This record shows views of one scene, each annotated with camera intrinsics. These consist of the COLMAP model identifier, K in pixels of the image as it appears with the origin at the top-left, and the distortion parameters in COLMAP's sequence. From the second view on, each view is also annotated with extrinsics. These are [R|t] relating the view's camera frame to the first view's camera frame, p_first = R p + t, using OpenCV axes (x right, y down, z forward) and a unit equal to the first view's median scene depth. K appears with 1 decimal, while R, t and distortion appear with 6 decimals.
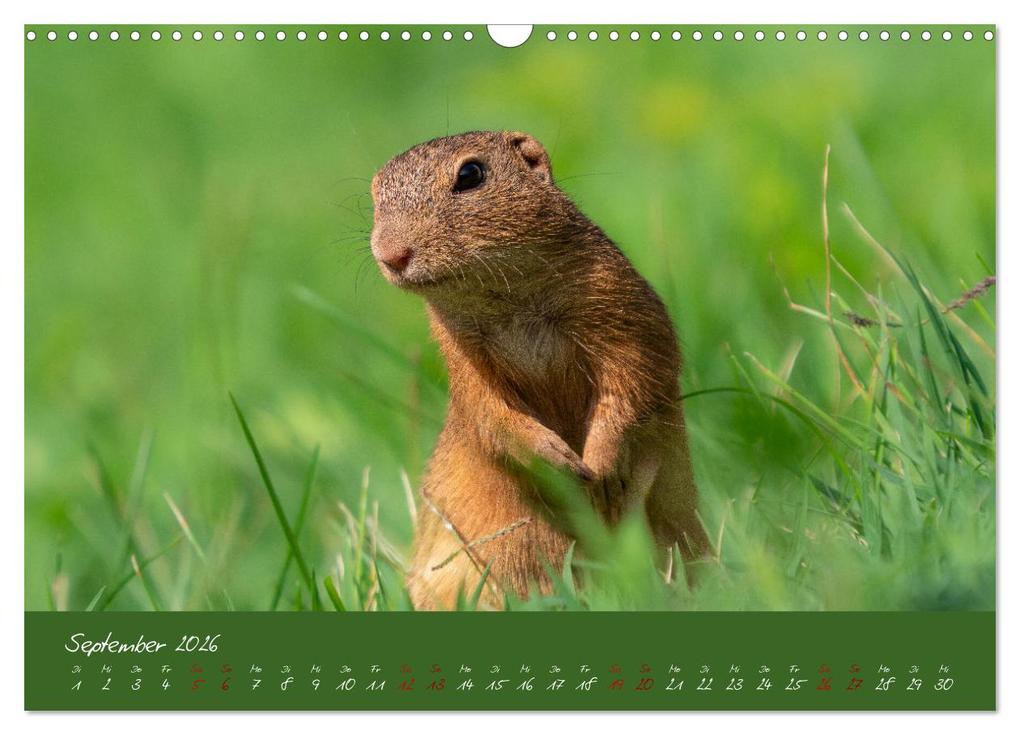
lens RADIAL K [[413.1, 0, 489.1], [0, 413.1, 367.9], [0, 0, 1]] dist [0.000737, -0.000145]
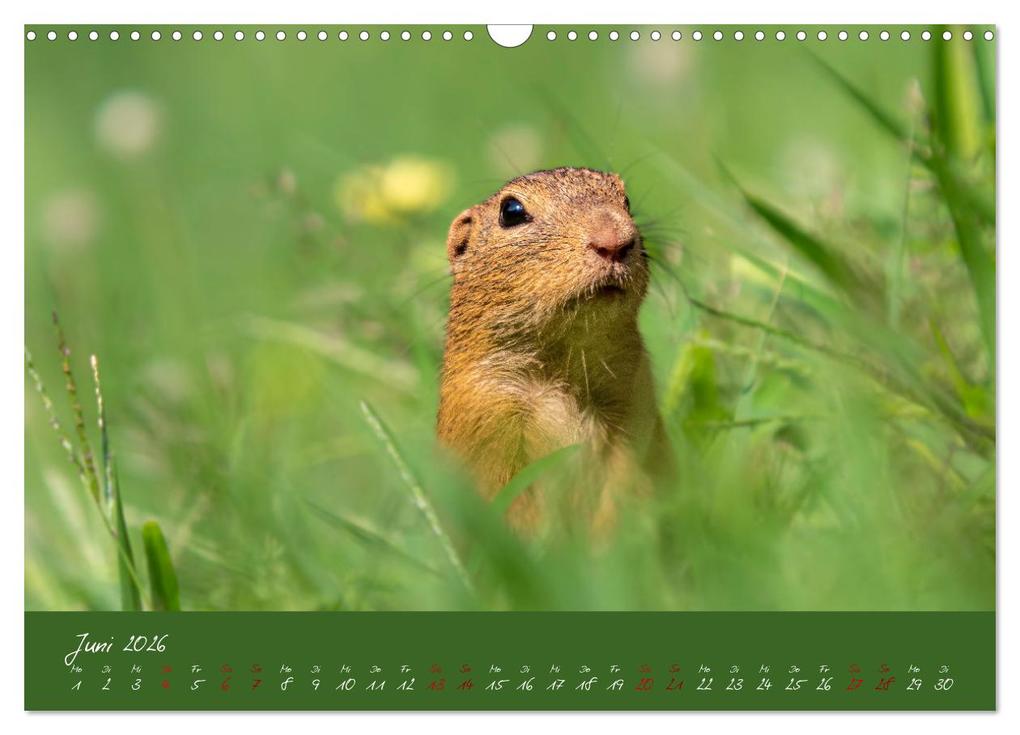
lens RADIAL K [[413.2, 0, 510.0], [0, 413.2, 367.5], [0, 0, 1]] dist [0.000632, -0.000054]
pose [[0.999999, -0.000543, -0.001176, 0.262020], [0.000542, 1.000000, -0.000526, 0.000076], [0.001177, 0.000526, 0.999999, -0.000018]]
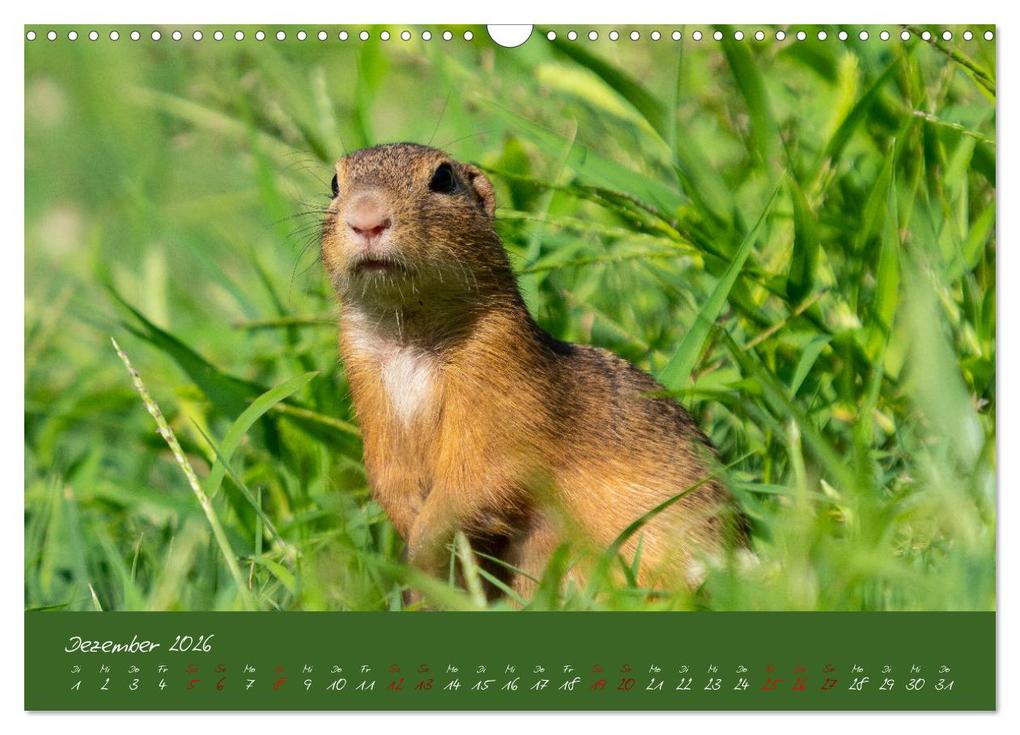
lens RADIAL K [[413.1, 0, 489.1], [0, 413.1, 367.9], [0, 0, 1]] dist [0.000737, -0.000145]
pose [[0.999998, -0.000914, -0.001744, 0.027866], [0.000914, 1.000000, -0.000217, 0.000020], [0.001744, 0.000215, 0.999998, 0.000010]]
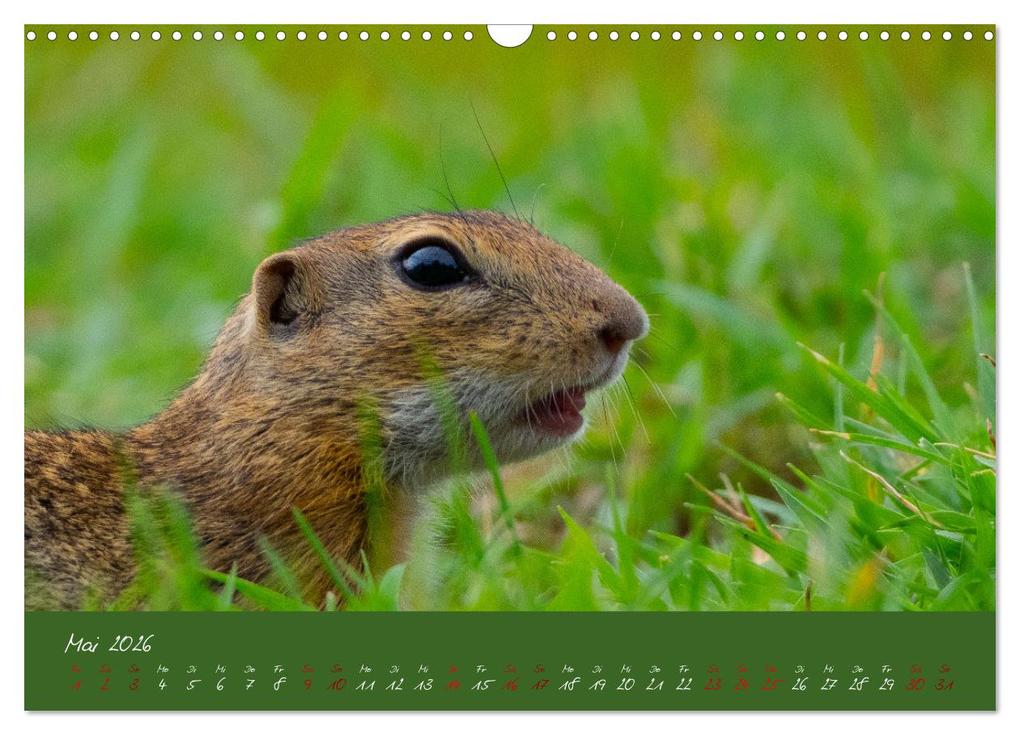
lens RADIAL K [[413.2, 0, 510.0], [0, 413.2, 367.5], [0, 0, 1]] dist [0.000632, -0.000054]
pose [[1.000000, 0.000012, -0.000346, 0.309322], [-0.000012, 1.000000, -0.000754, 0.000138], [0.000346, 0.000754, 1.000000, 0.000027]]
